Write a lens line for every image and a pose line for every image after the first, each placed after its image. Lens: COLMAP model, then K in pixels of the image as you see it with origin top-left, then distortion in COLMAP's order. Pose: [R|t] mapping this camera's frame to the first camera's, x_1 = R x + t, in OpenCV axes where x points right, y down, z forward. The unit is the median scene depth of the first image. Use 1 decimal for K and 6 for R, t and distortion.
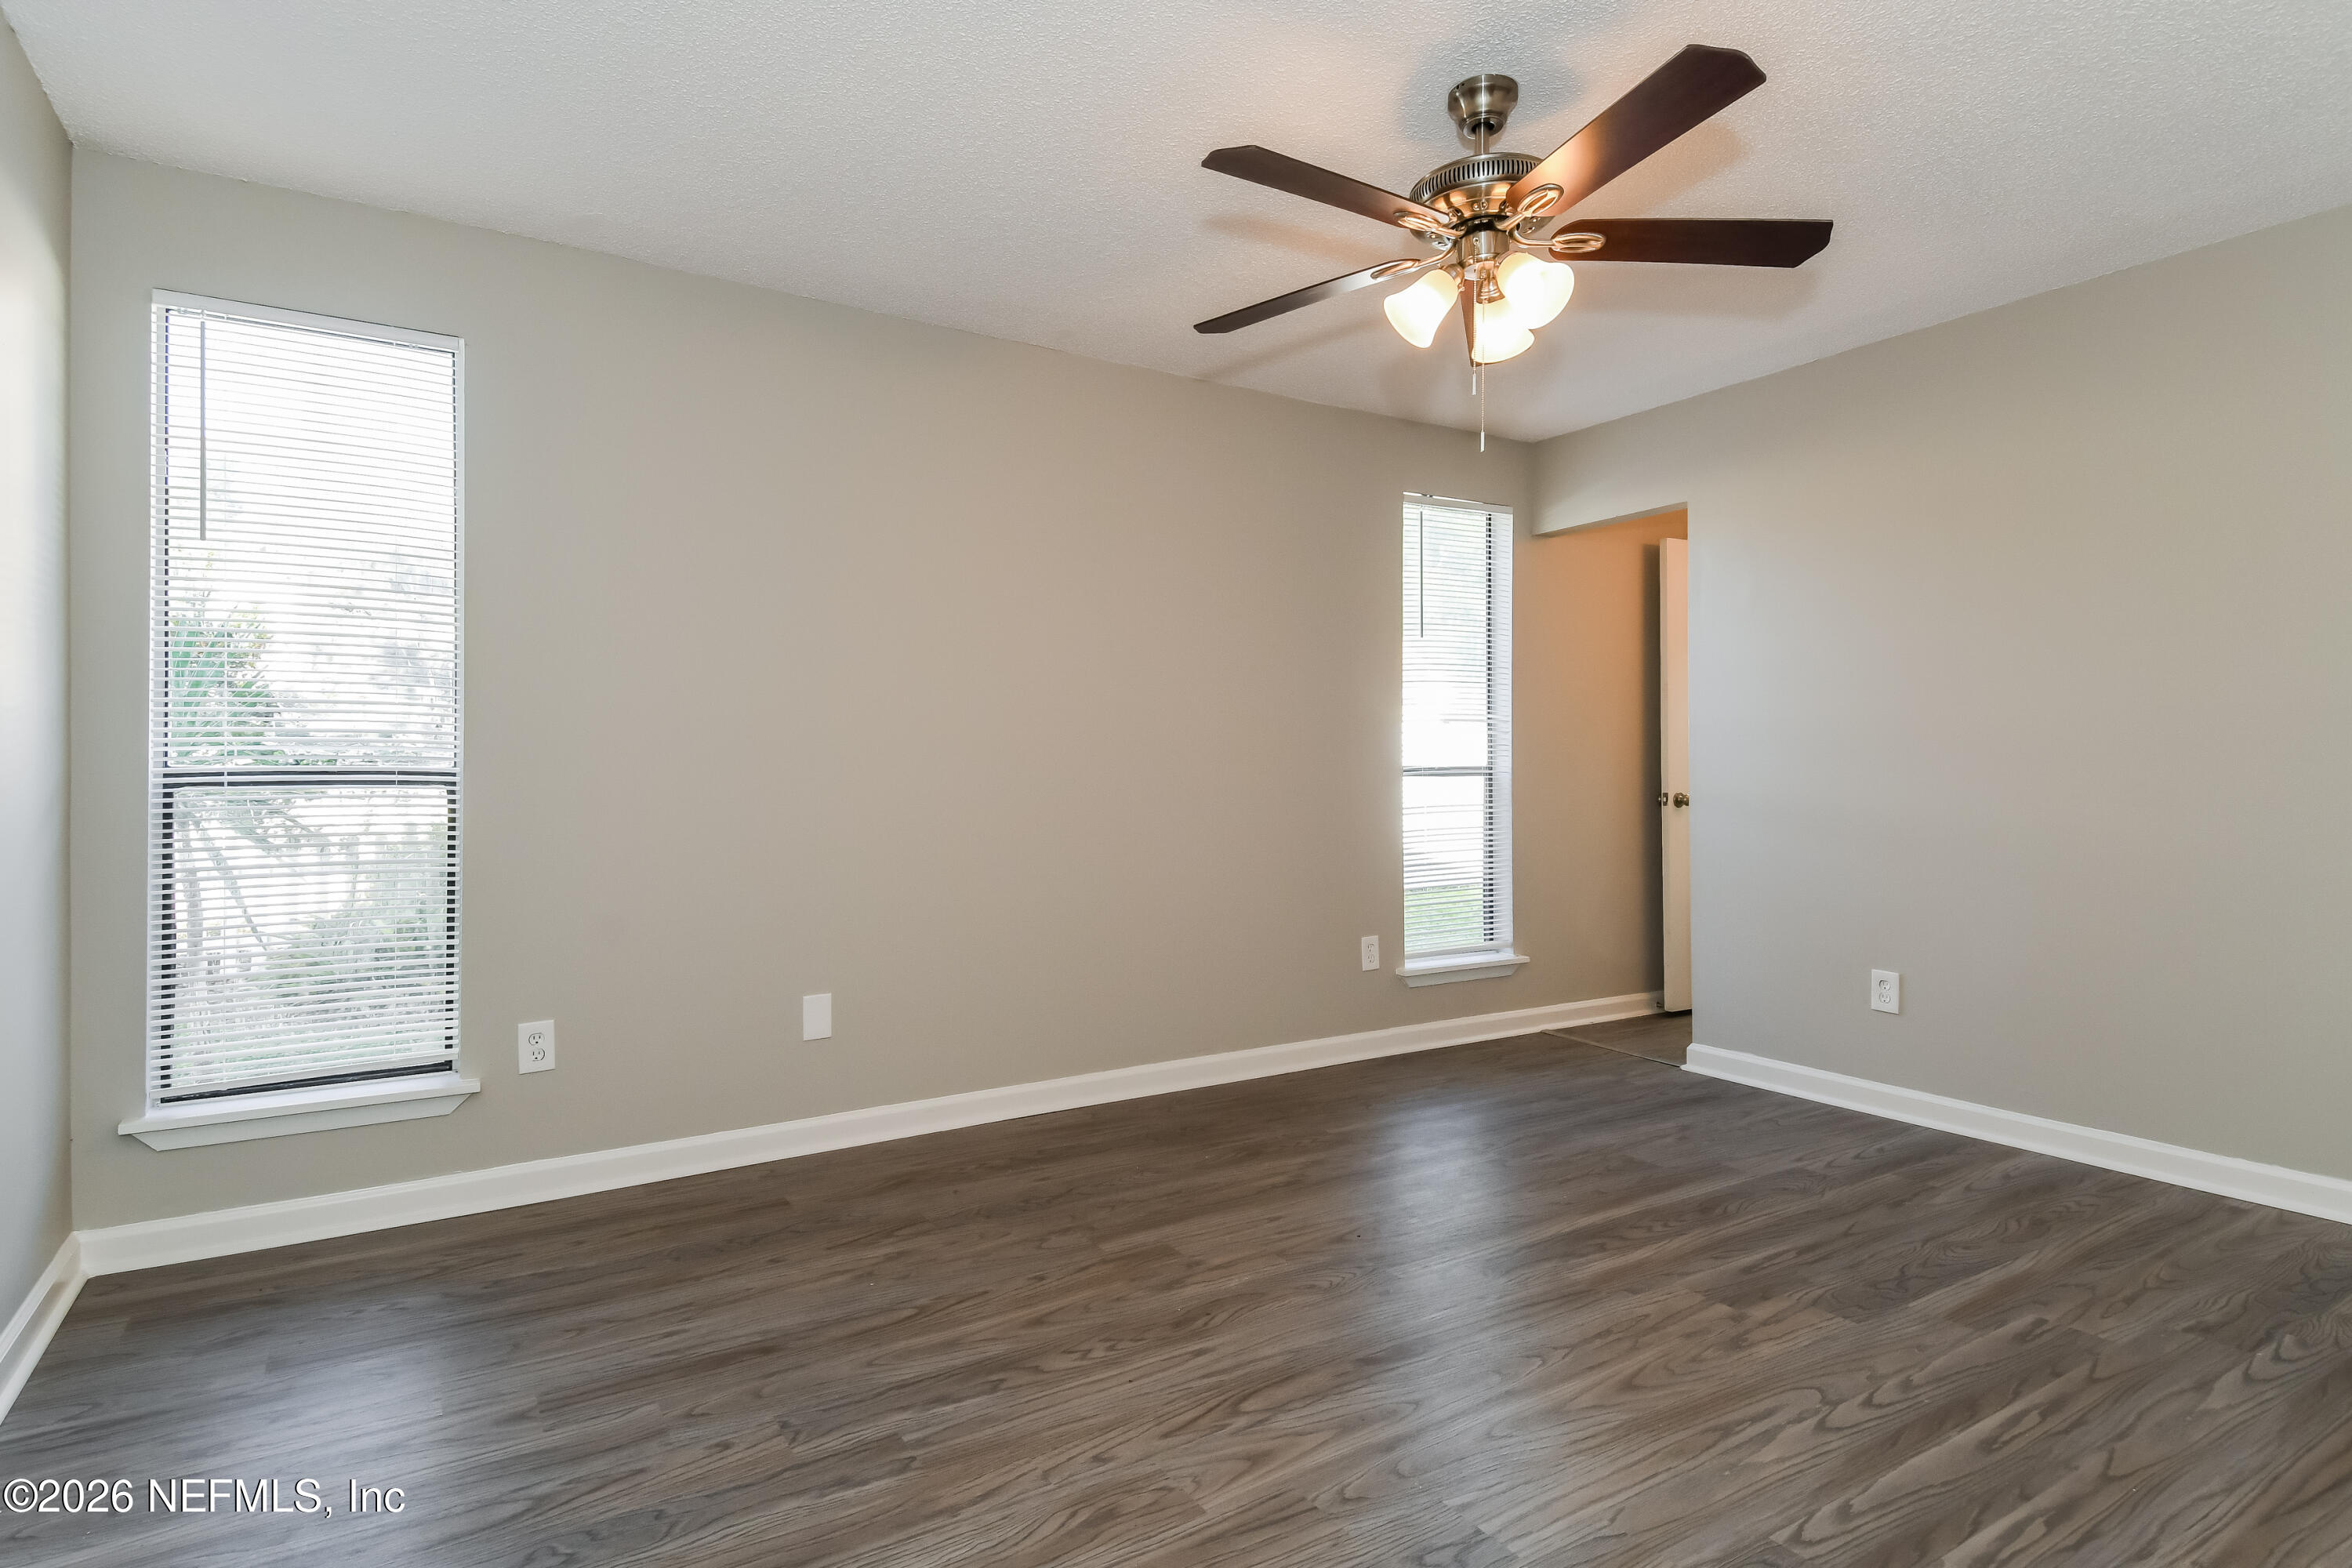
lens RADIAL K [[1182.6, 0, 1167.1], [0, 1182.6, 759.0], [0, 0, 1]] dist [0.077142, -0.056049]
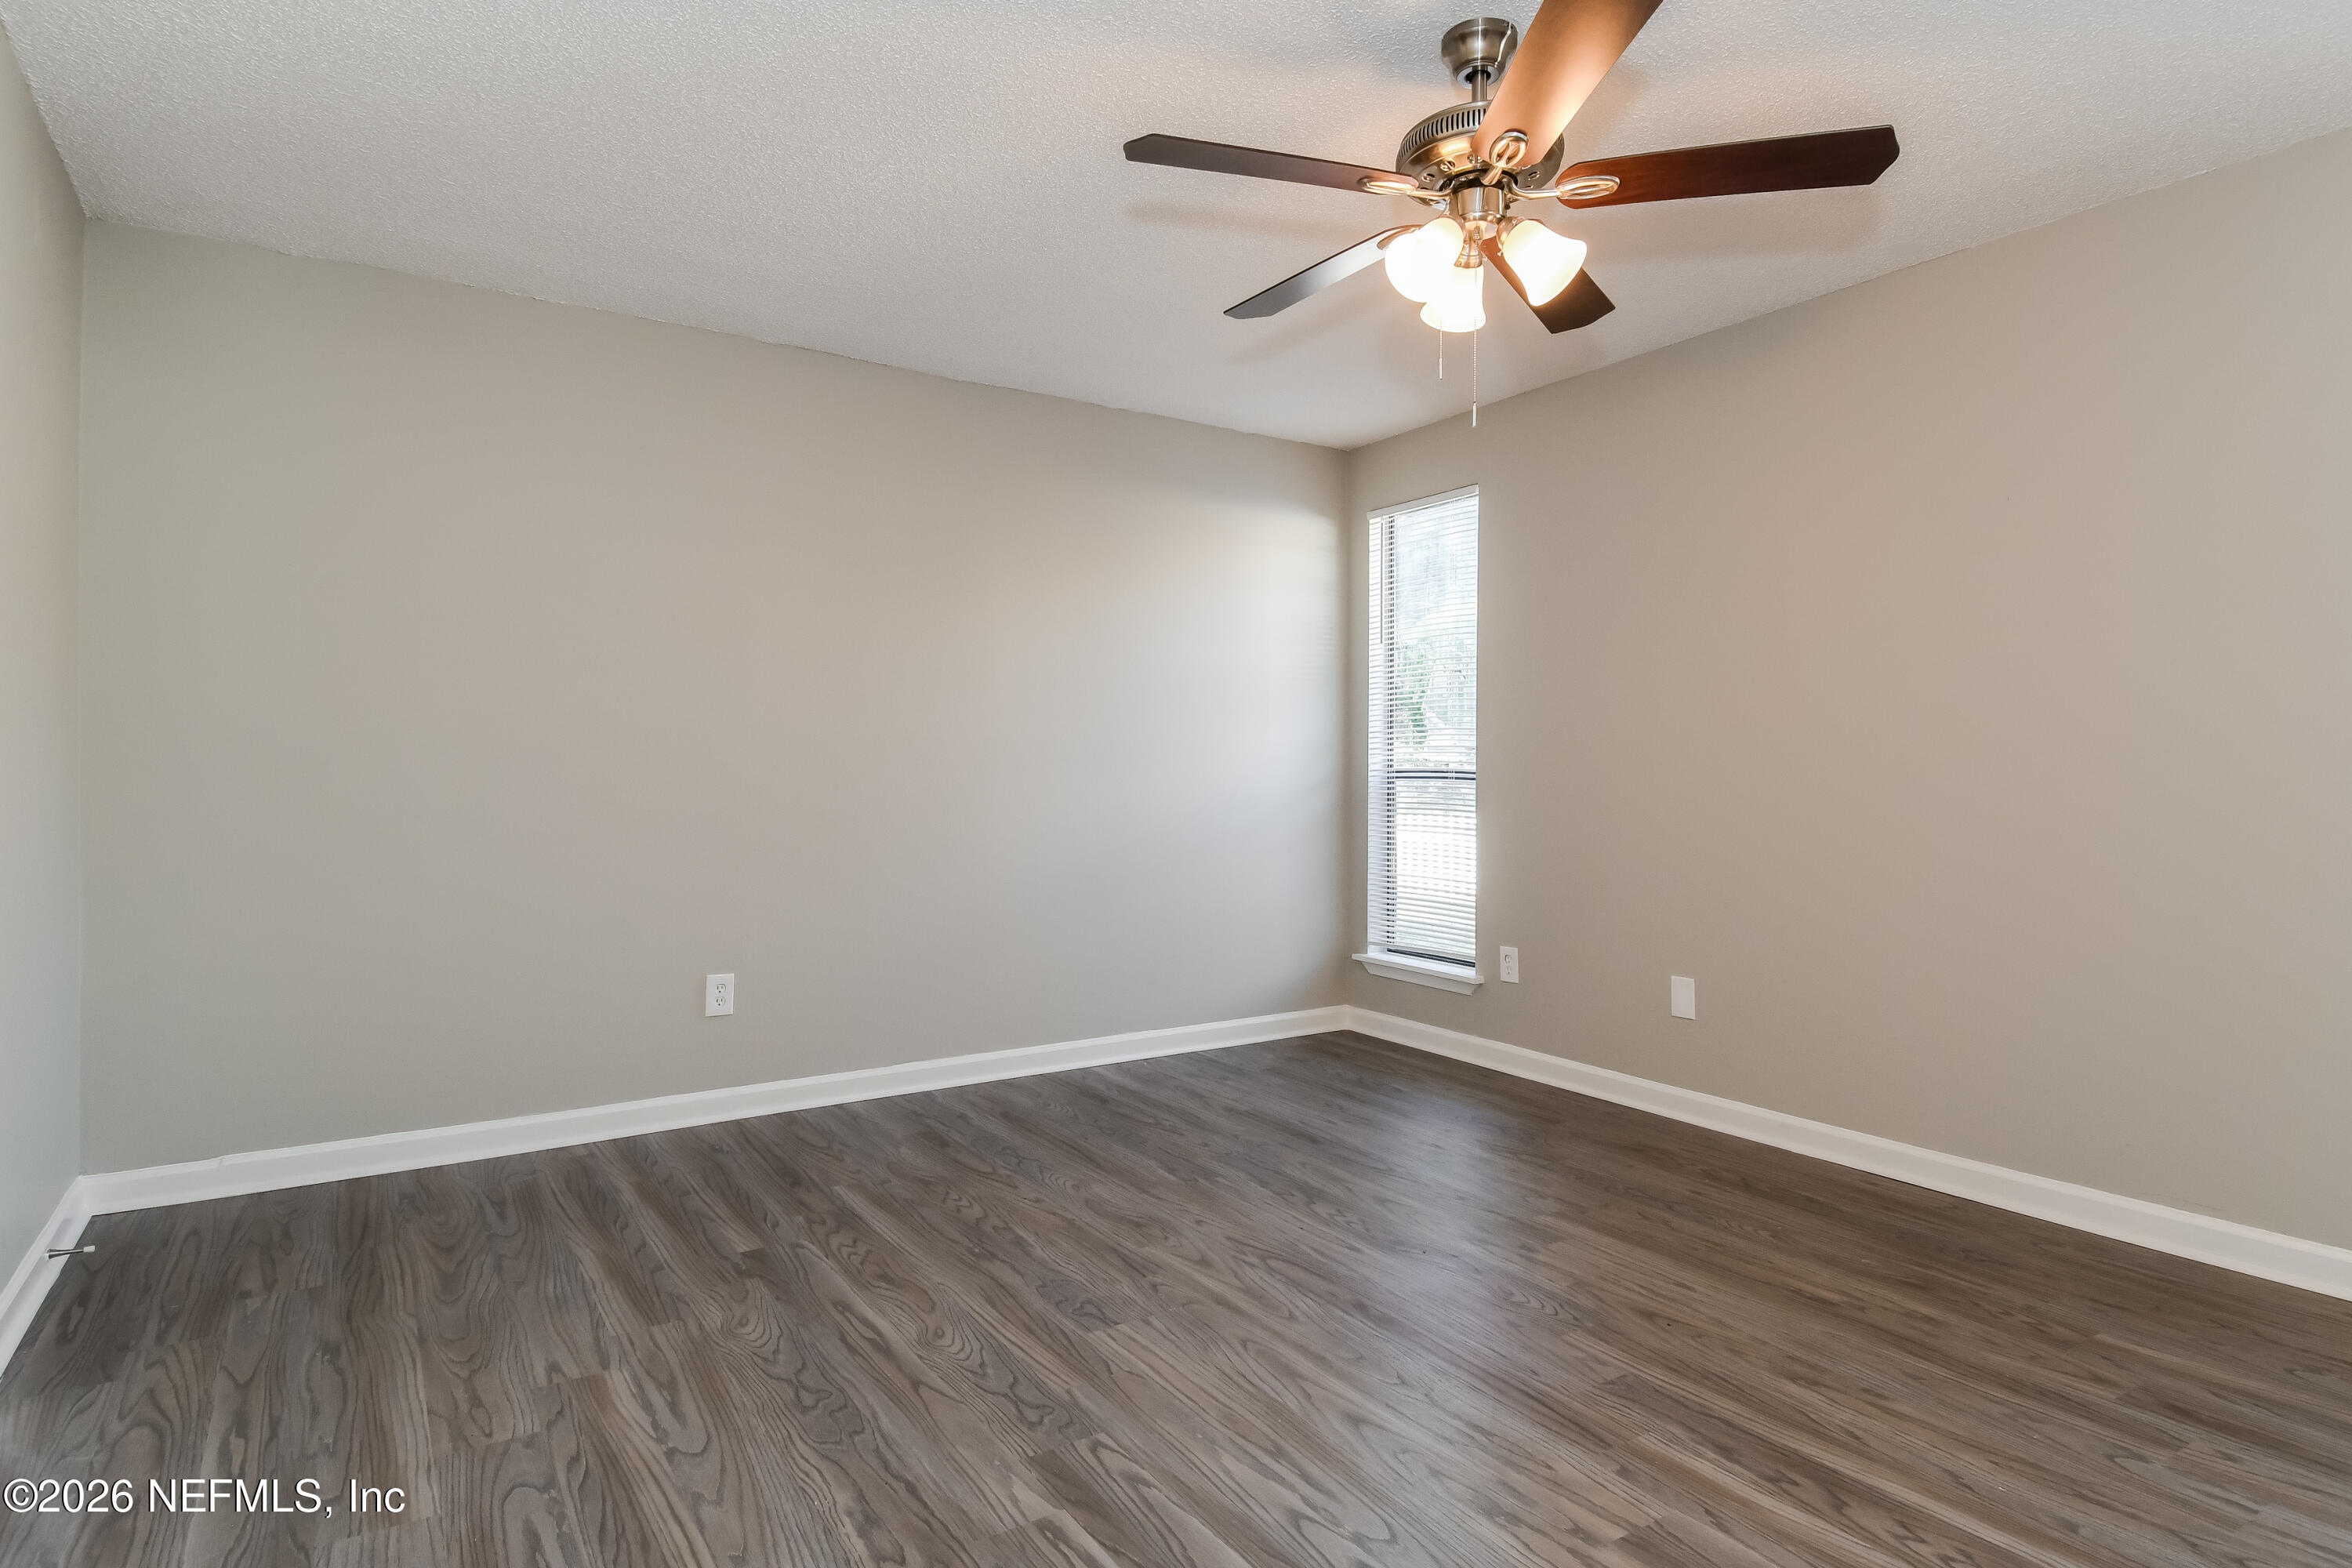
lens RADIAL K [[1182.6, 0, 1167.1], [0, 1182.6, 759.0], [0, 0, 1]] dist [0.077142, -0.056049]
pose [[0.051129, -0.007460, -0.998664, 0.997549], [0.006917, 0.999951, -0.007115, 0.003539], [0.998668, -0.006544, 0.051178, 0.607044]]
